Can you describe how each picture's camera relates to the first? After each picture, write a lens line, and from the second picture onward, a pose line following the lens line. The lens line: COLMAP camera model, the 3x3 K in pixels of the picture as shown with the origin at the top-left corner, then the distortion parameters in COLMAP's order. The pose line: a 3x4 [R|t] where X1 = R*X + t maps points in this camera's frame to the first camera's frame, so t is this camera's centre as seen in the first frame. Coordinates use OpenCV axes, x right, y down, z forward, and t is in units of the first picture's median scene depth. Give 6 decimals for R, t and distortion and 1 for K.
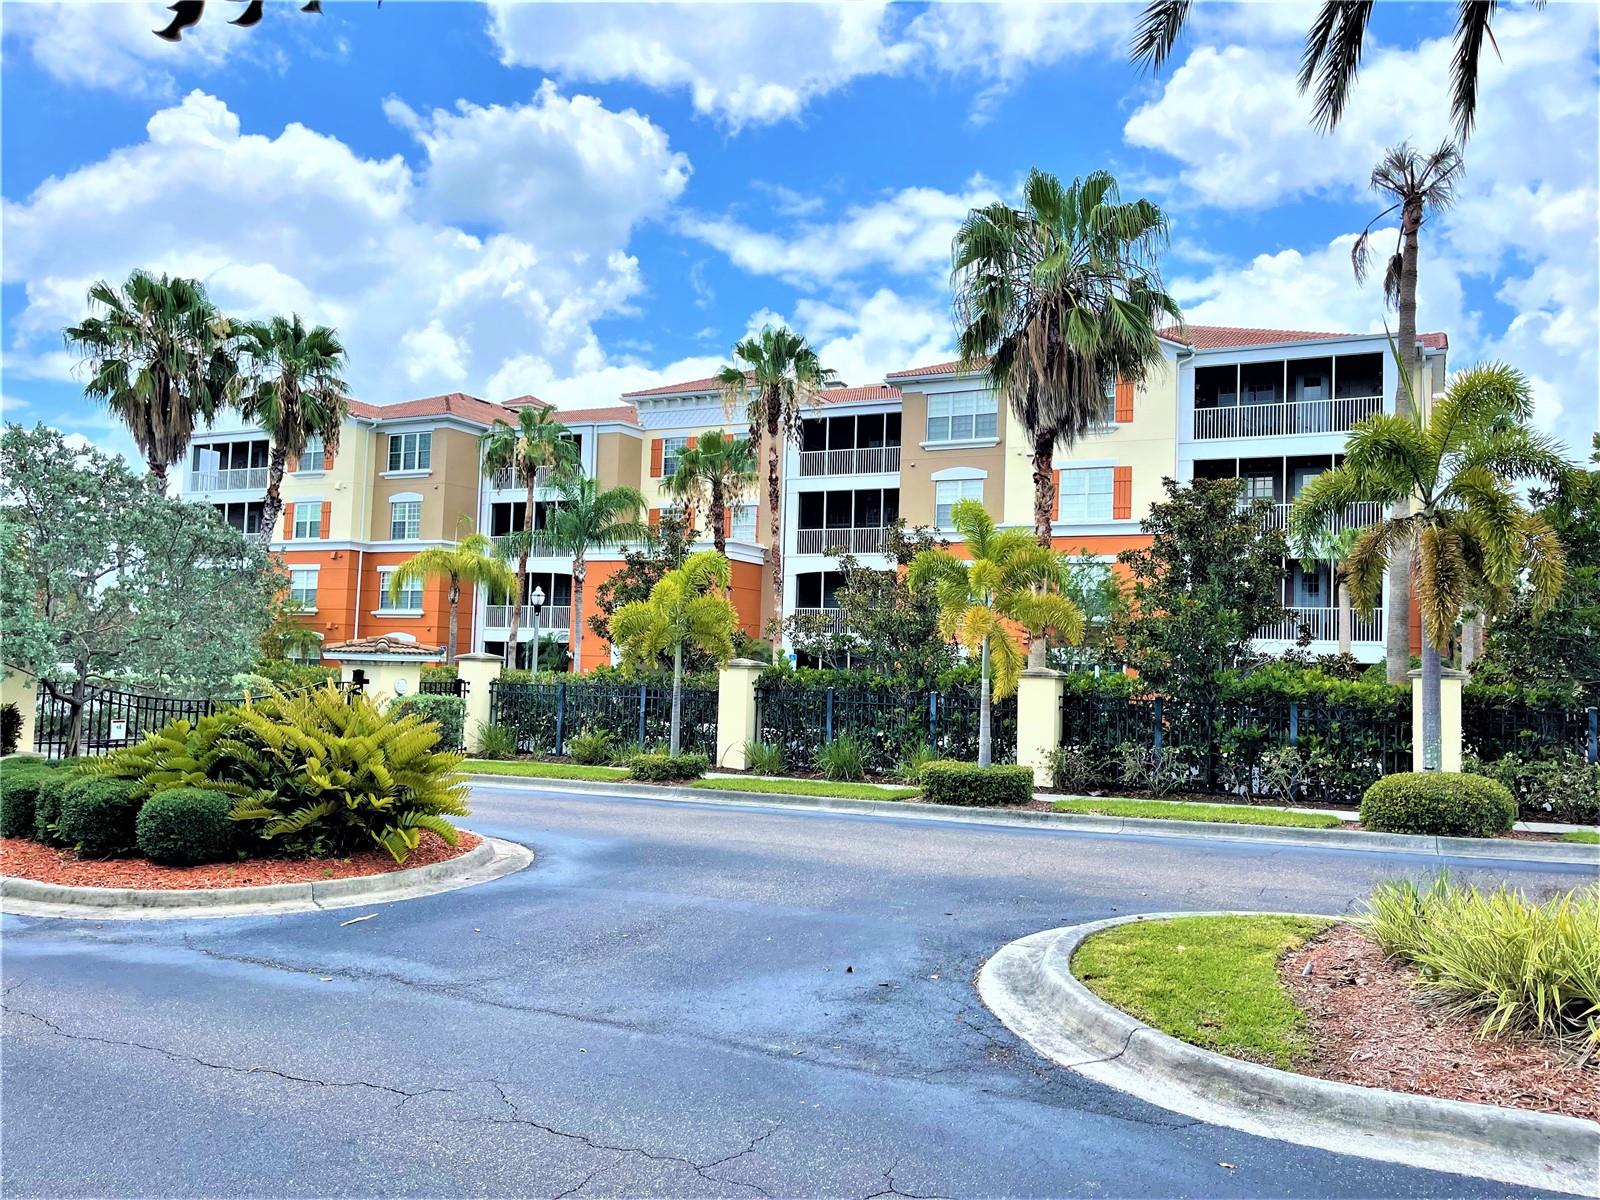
lens RADIAL K [[1199.7, 0, 807.0], [0, 1199.7, 595.4], [0, 0, 1]] dist [0.063669, -0.056755]
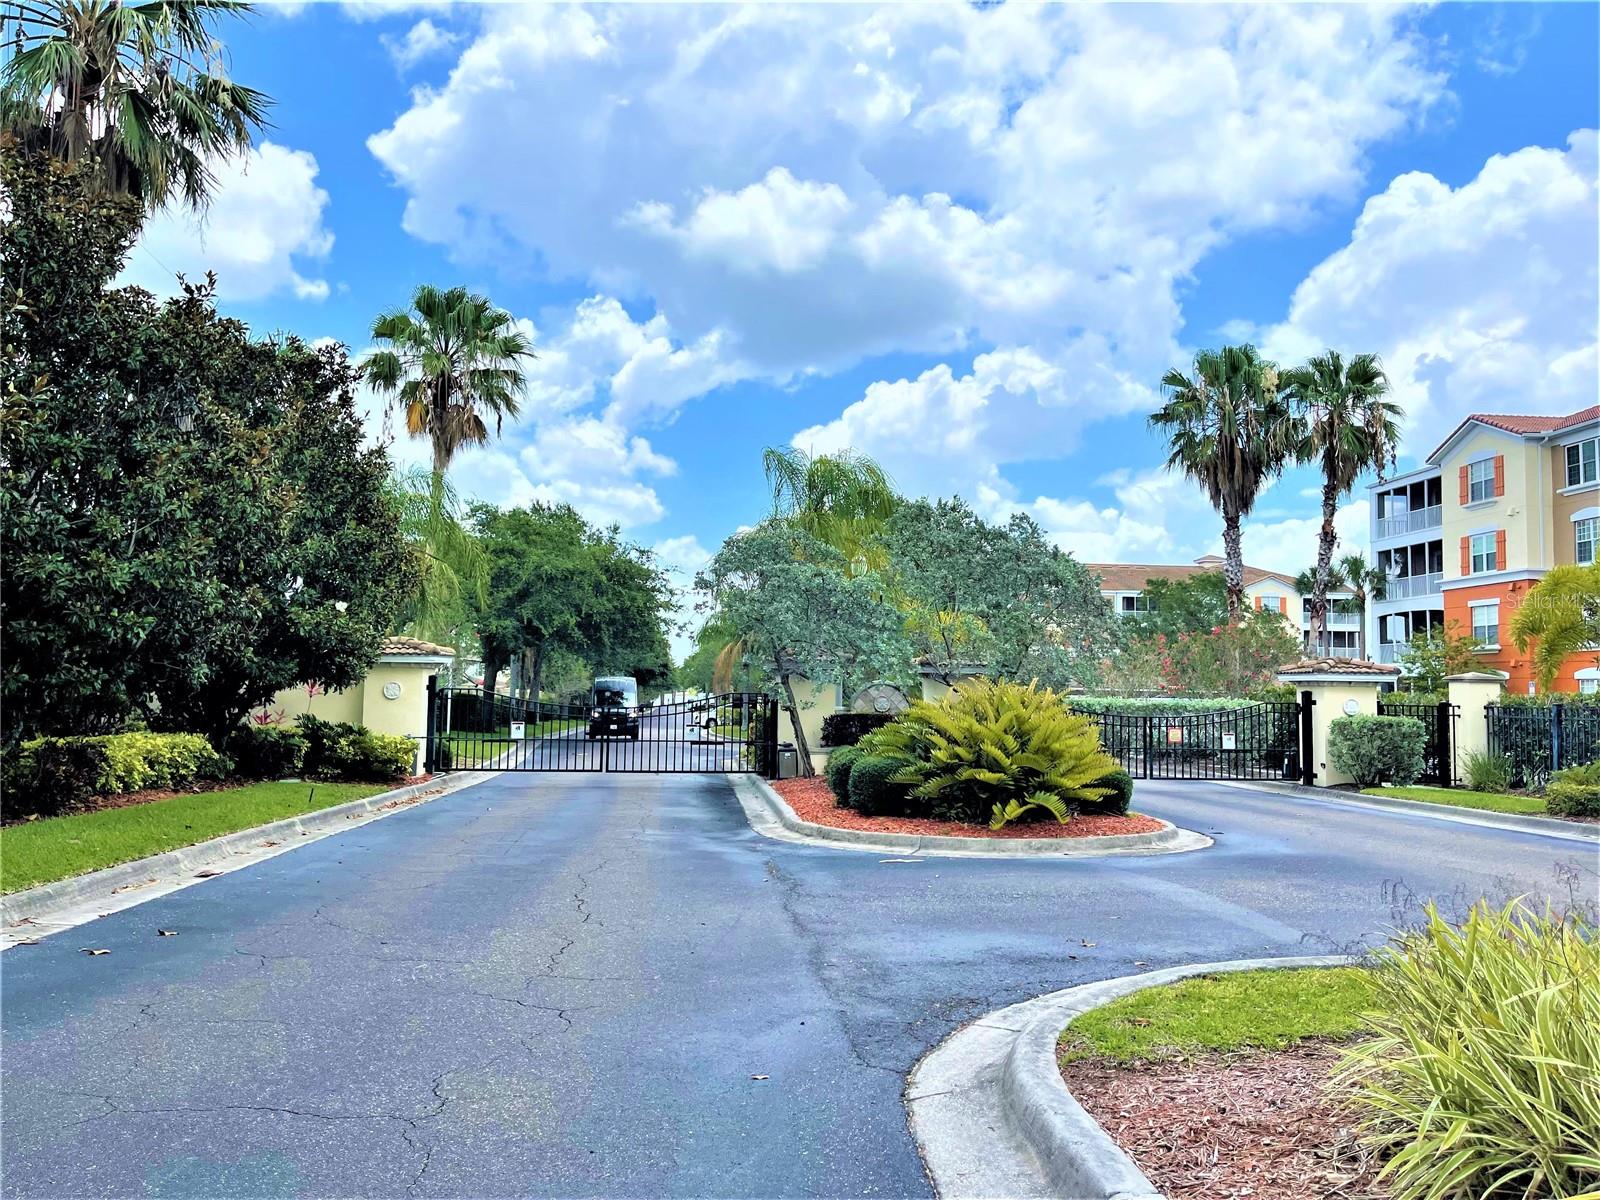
lens RADIAL K [[1199.7, 0, 802.0], [0, 1199.7, 594.2], [0, 0, 1]] dist [0.063669, -0.056755]
pose [[0.530354, -0.090484, -0.842934, 0.151207], [0.051099, 0.995892, -0.074753, 0.020628], [0.846235, -0.003428, 0.532799, 0.065815]]
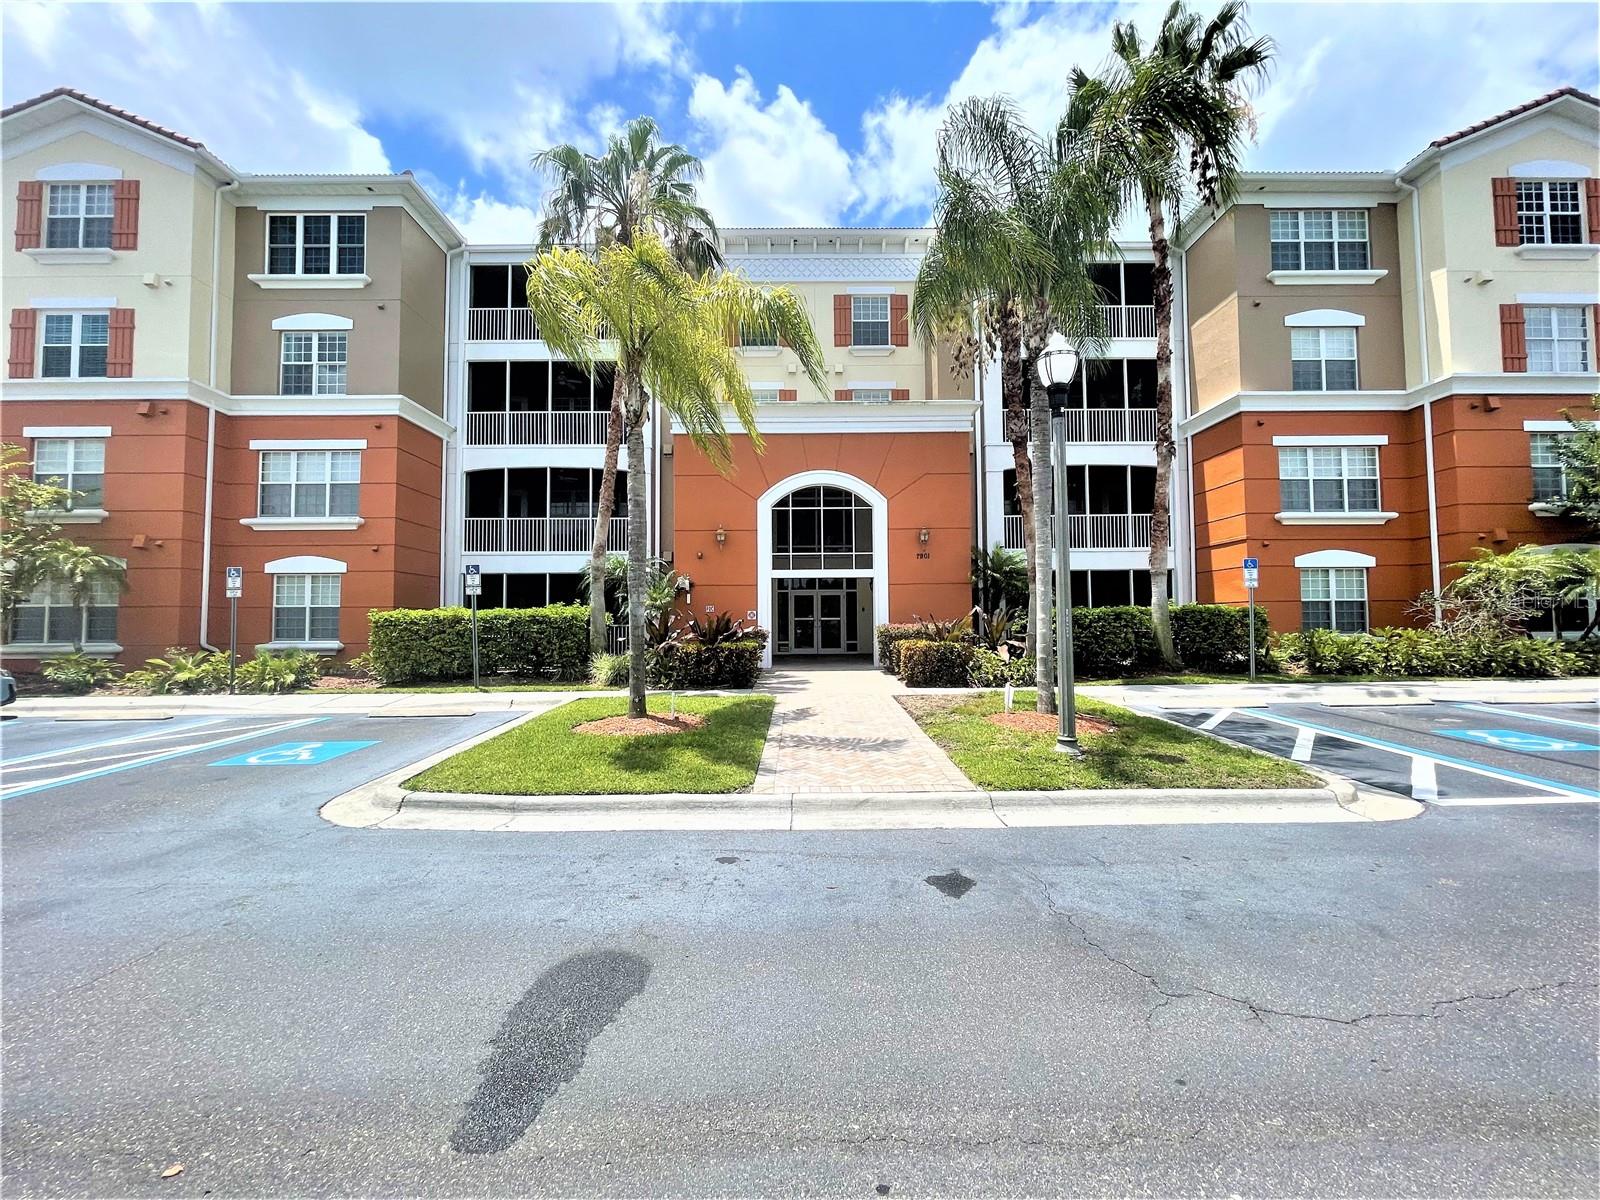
lens RADIAL K [[641.7, 0, 805.8], [0, 641.7, 597.0], [0, 0, 1]] dist [0.008235, -0.000296]
pose [[0.893569, -0.018536, 0.448543, -0.377660], [0.005780, 0.999539, 0.029792, 0.060697], [-0.448888, -0.024028, 0.893265, 0.887355]]
